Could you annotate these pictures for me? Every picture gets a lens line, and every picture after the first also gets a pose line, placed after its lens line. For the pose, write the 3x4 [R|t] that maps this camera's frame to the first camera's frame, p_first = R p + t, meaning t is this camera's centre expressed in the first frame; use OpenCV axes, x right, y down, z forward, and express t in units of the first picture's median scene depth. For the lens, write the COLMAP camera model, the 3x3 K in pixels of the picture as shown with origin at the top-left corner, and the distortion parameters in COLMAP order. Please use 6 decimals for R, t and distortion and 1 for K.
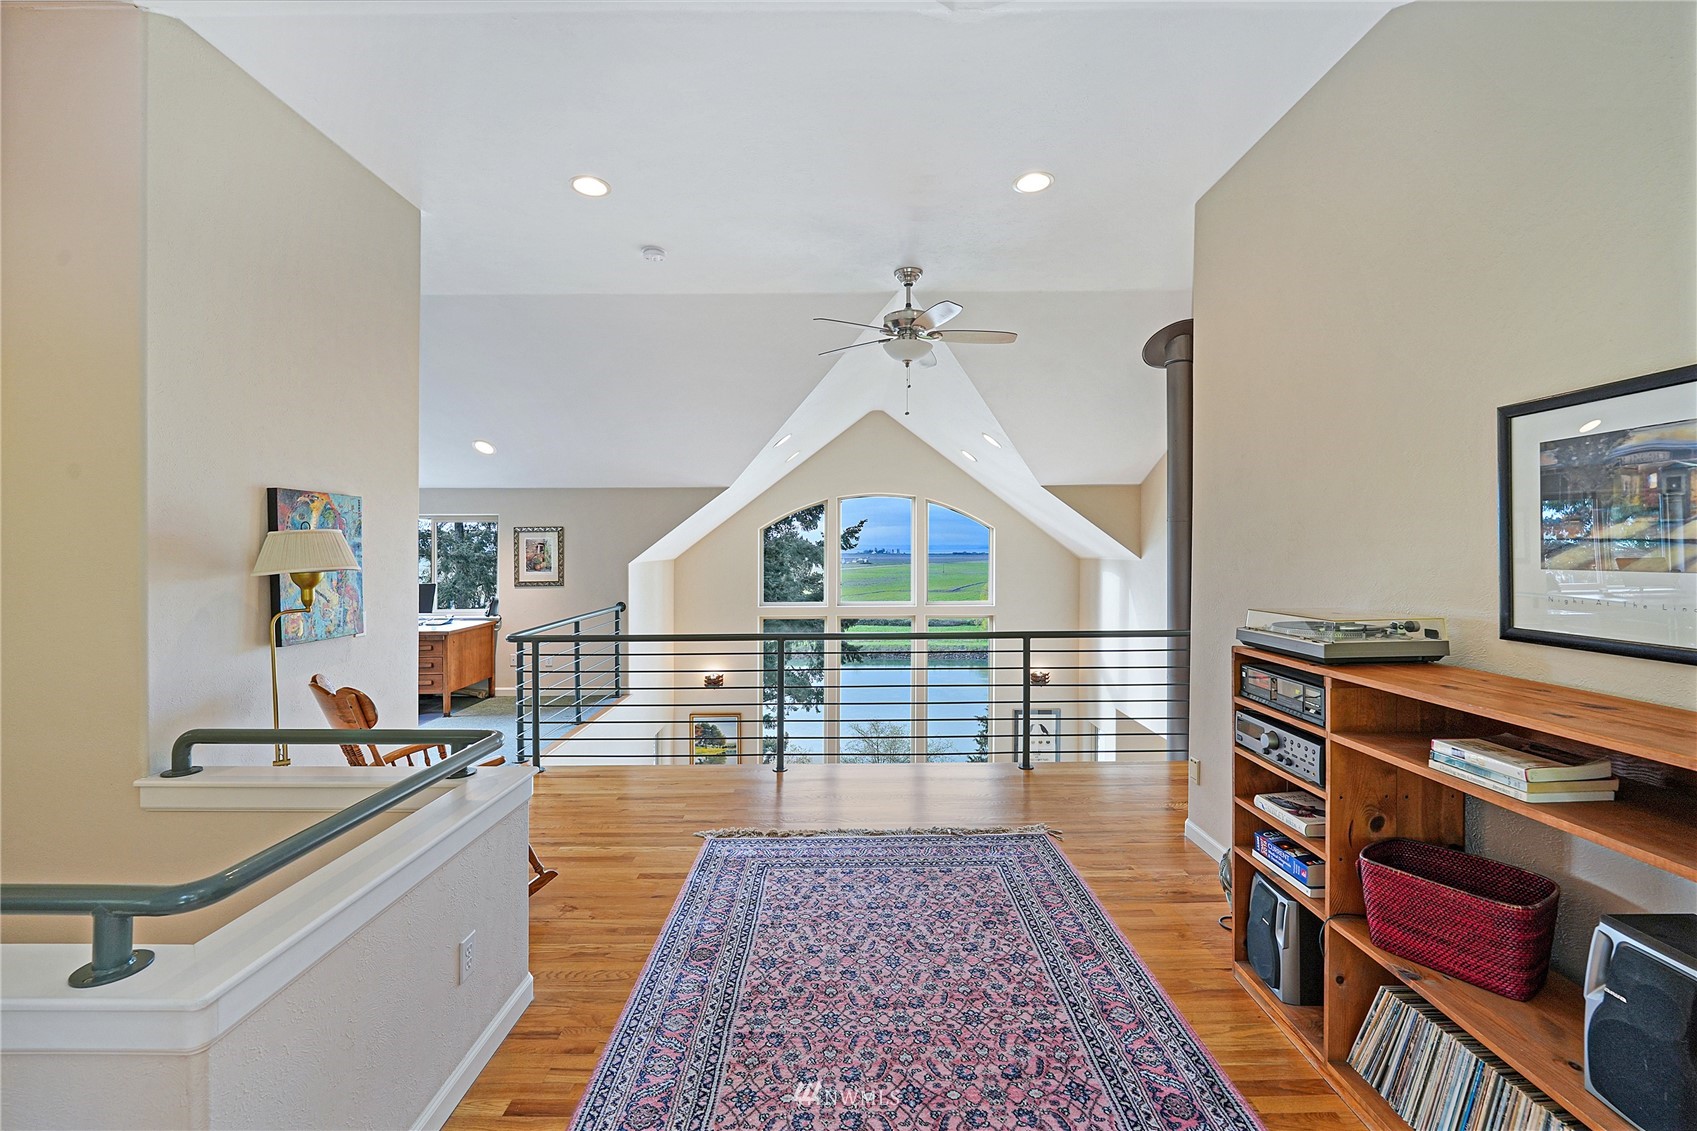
lens RADIAL K [[687.5, 0, 847.0], [0, 687.5, 555.3], [0, 0, 1]] dist [-0.009849, 0.000575]
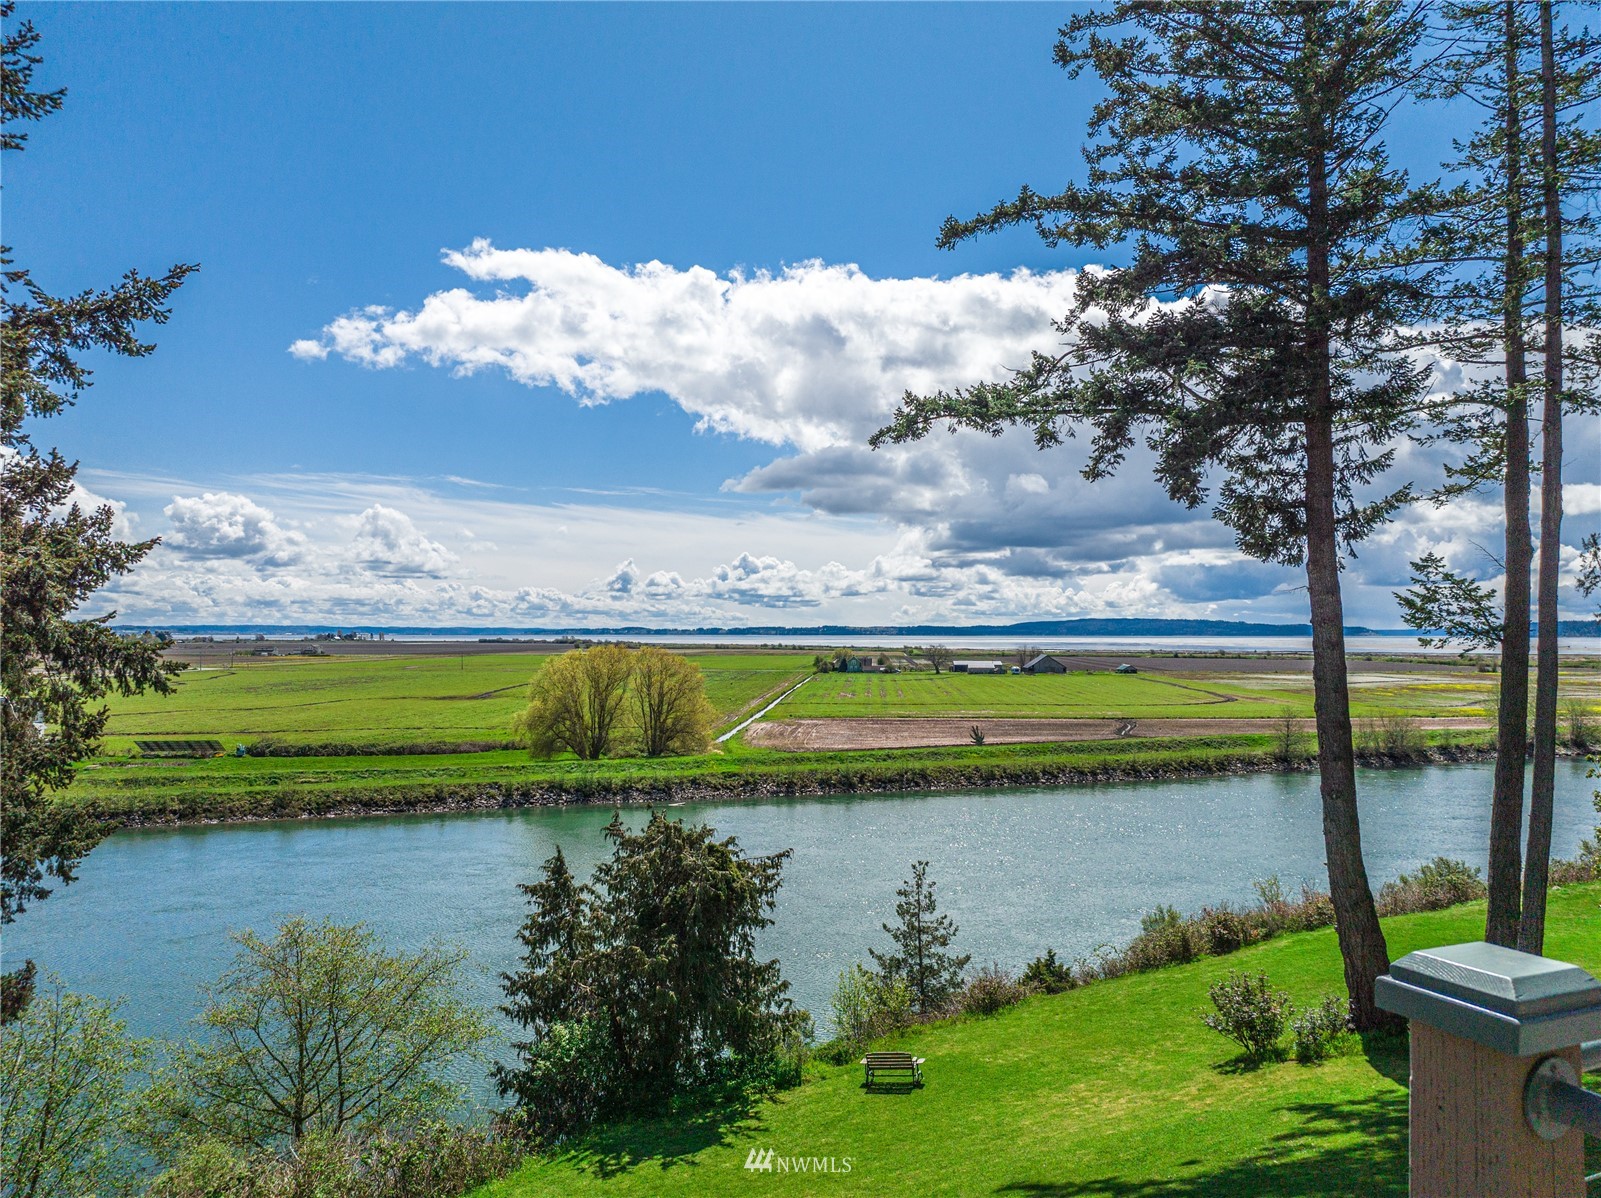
lens RADIAL K [[1136.4, 0, 799.0], [0, 1136.4, 597.3], [0, 0, 1]] dist [-0.032081, 0.001360]
pose [[0.910172, 0.018972, 0.413796, 0.208430], [-0.001418, 0.999087, -0.042688, 0.377541], [-0.414229, 0.038266, 0.909368, 1.182385]]
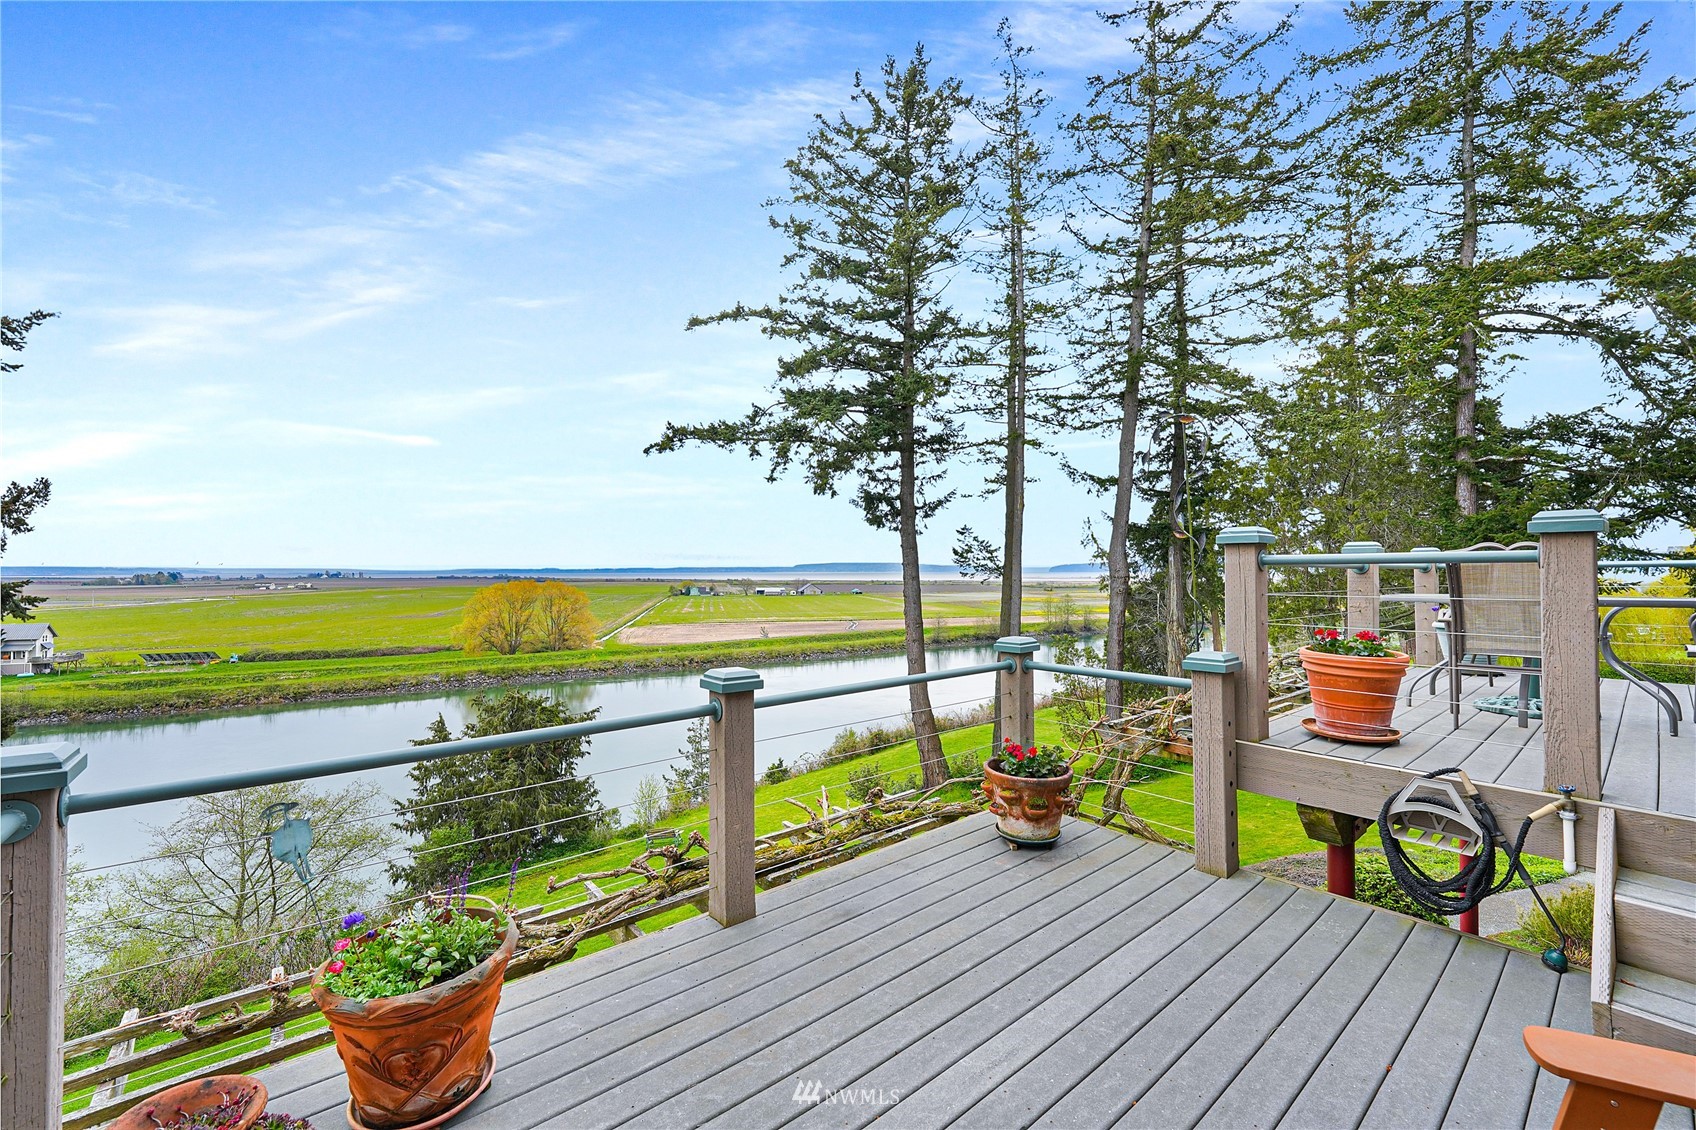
lens RADIAL K [[687.1, 0, 850.6], [0, 687.1, 560.4], [0, 0, 1]] dist [-0.009849, 0.000575]
pose [[0.768247, 0.012829, 0.640025, 0.433589], [0.005088, 0.999645, -0.026146, 0.378660], [-0.640134, 0.023343, 0.767909, 1.004248]]
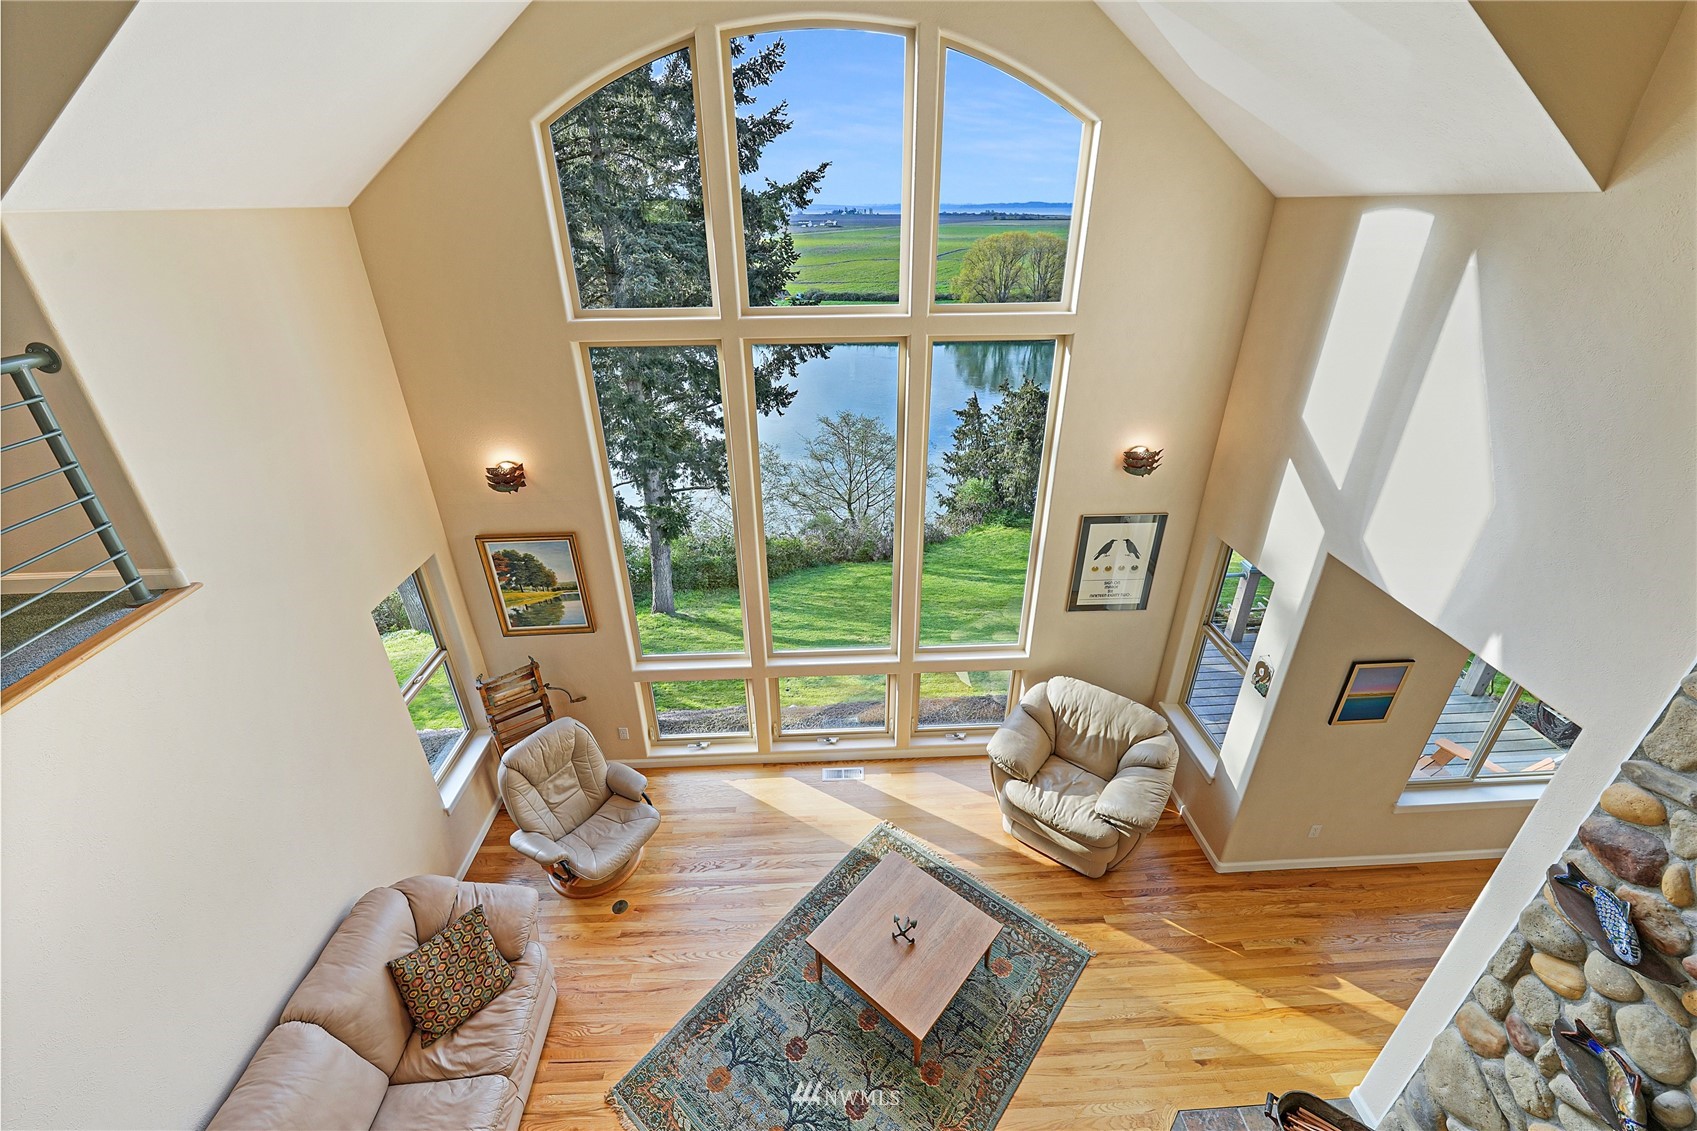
lens RADIAL K [[687.5, 0, 847.8], [0, 687.5, 564.9], [0, 0, 1]] dist [-0.009849, 0.000575]
pose [[0.998997, -0.026195, 0.036305, 0.035697], [0.006948, 0.891834, 0.452310, 0.014420], [-0.044227, -0.451604, 0.891121, 0.506634]]
